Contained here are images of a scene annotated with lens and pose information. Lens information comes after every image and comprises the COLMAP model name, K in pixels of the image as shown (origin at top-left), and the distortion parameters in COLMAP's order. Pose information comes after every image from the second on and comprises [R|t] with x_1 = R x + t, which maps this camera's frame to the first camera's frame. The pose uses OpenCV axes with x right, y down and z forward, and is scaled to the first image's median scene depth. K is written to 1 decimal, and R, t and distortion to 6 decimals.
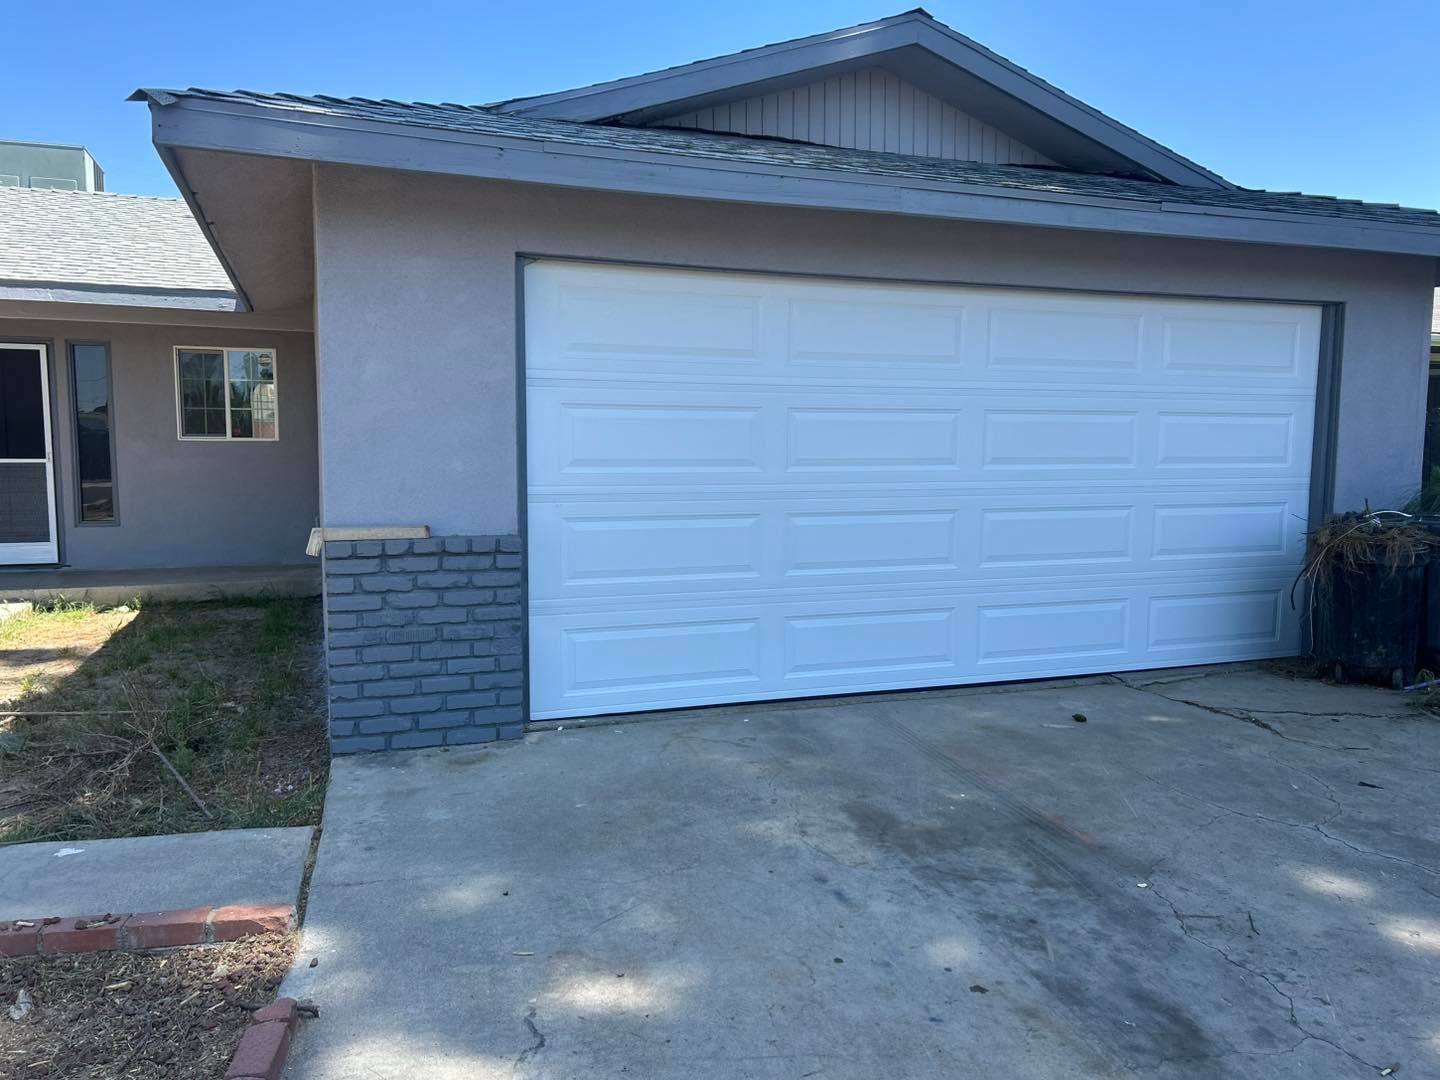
lens RADIAL K [[1208.4, 0, 720.0], [0, 1208.4, 540.0], [0, 0, 1]] dist [0.057583, -0.066855]
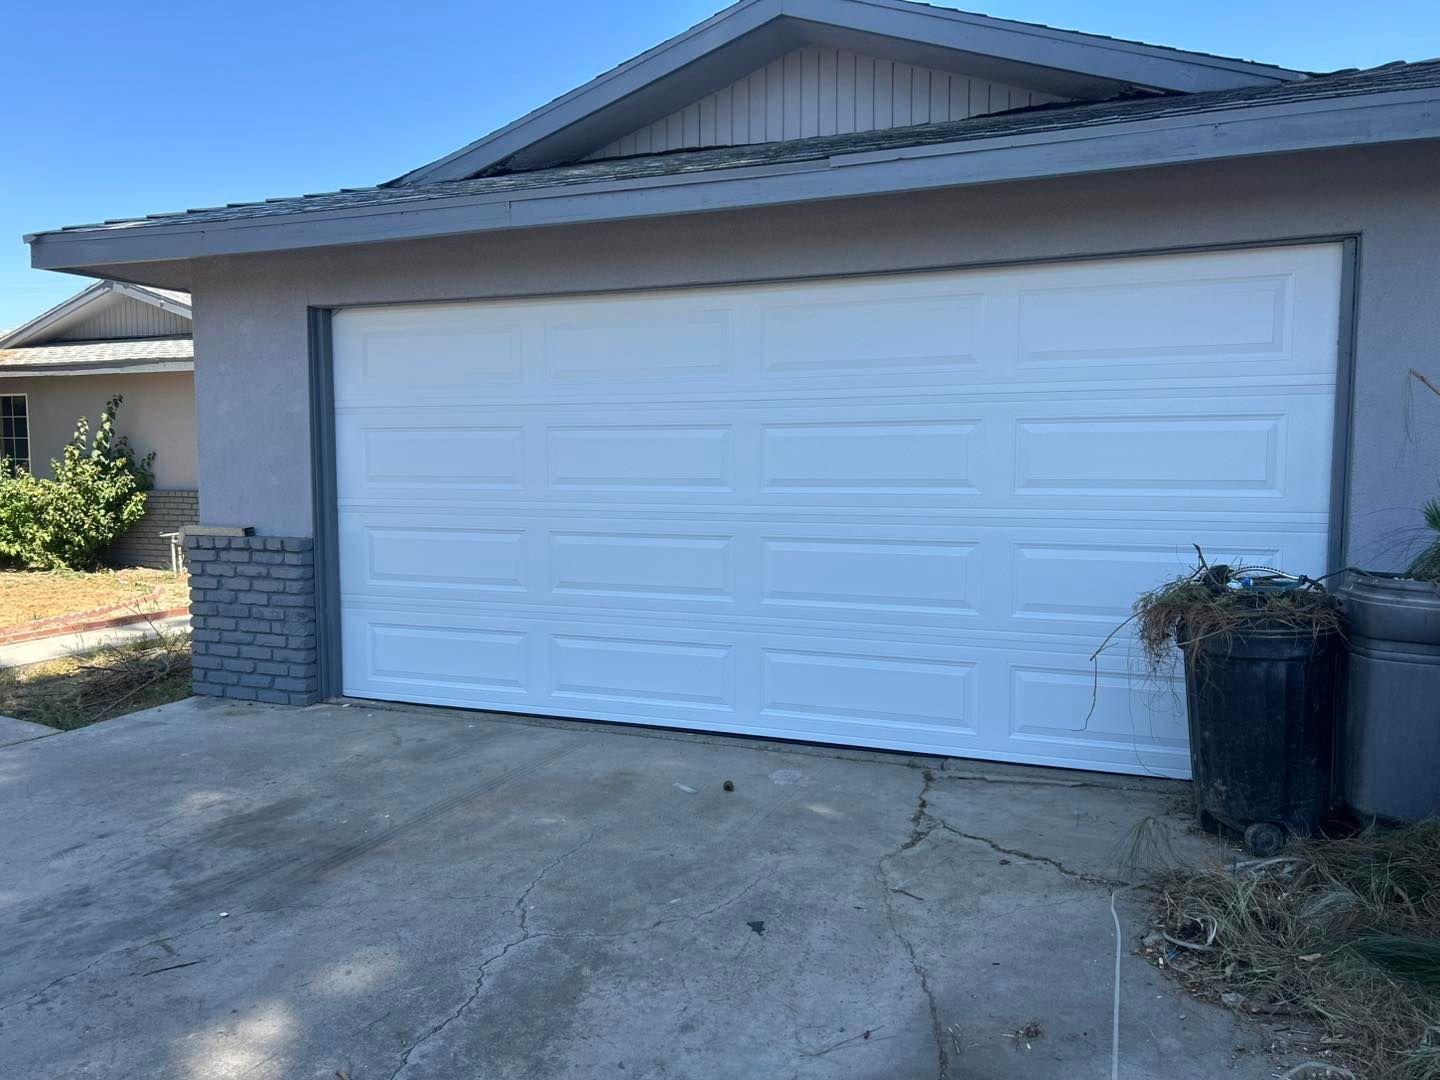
lens RADIAL K [[1208.4, 0, 720.0], [0, 1208.4, 540.0], [0, 0, 1]] dist [0.057583, -0.066855]
pose [[0.687775, 0.042707, -0.724667, 1.036097], [-0.055438, 0.998443, 0.006226, -0.033974], [0.723804, 0.035892, 0.689071, 0.476774]]
